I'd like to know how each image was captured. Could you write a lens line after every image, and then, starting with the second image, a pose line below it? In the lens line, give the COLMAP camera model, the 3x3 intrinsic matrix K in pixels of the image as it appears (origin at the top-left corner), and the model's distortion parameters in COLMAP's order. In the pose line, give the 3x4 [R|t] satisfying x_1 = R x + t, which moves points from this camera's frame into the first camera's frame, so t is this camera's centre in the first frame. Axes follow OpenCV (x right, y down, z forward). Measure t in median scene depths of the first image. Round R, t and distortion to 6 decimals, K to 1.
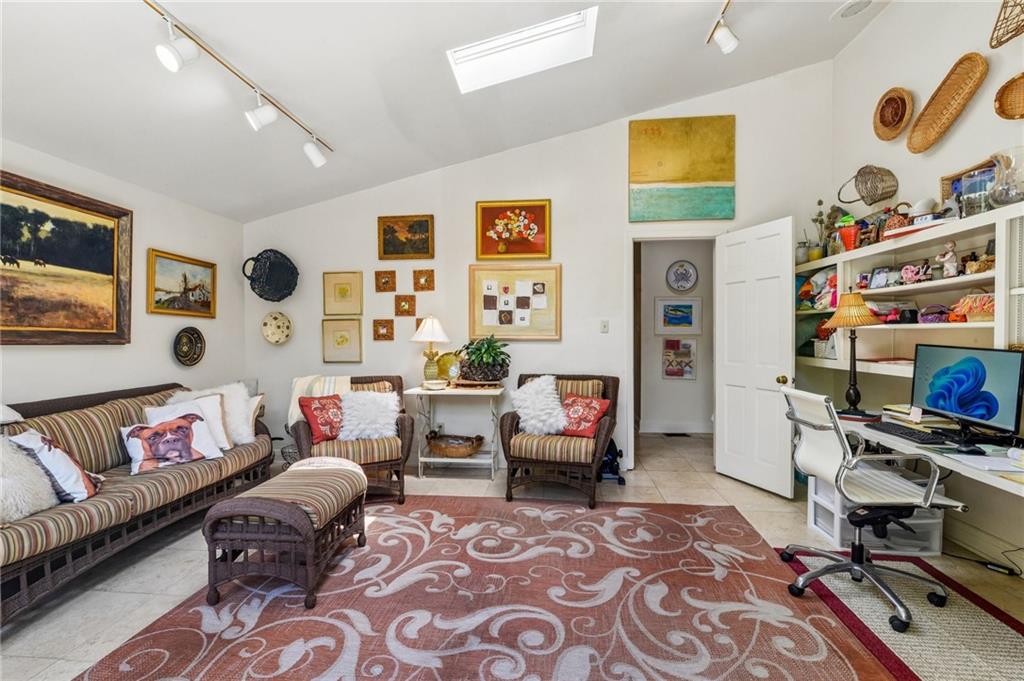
lens RADIAL K [[471.7, 0, 512.0], [0, 471.7, 340.5], [0, 0, 1]] dist [-0.014675, -0.000009]
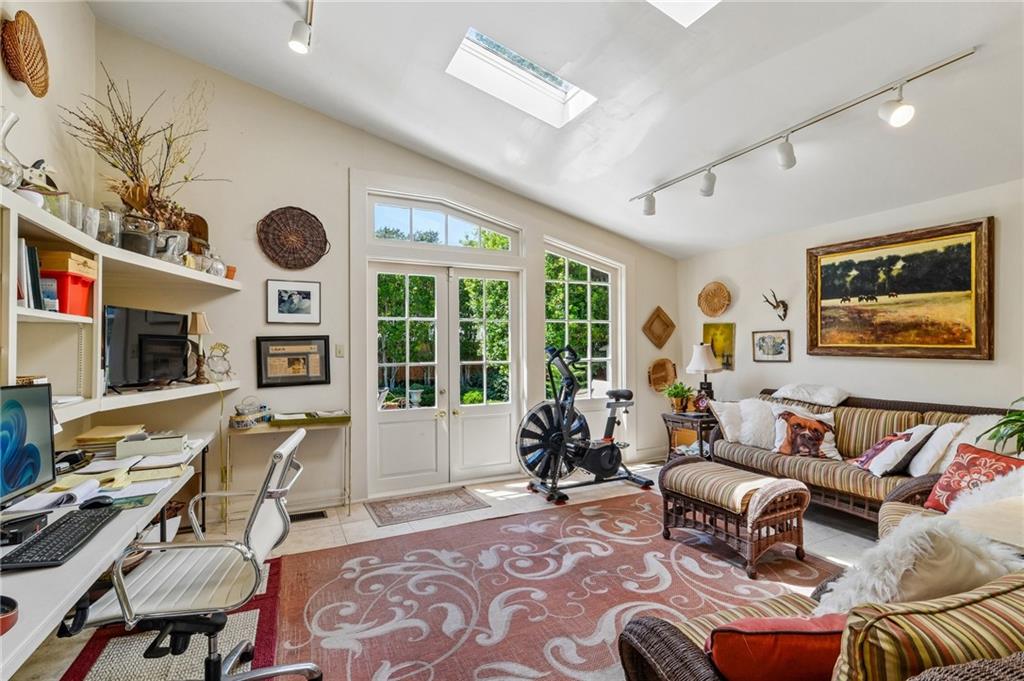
lens RADIAL K [[471.7, 0, 512.0], [0, 471.7, 340.5], [0, 0, 1]] dist [-0.014675, -0.000009]
pose [[-0.855653, 0.001791, -0.517546, 0.598983], [0.006242, 0.999957, -0.006859, -0.037289], [0.517512, -0.009100, -0.855628, 1.612297]]
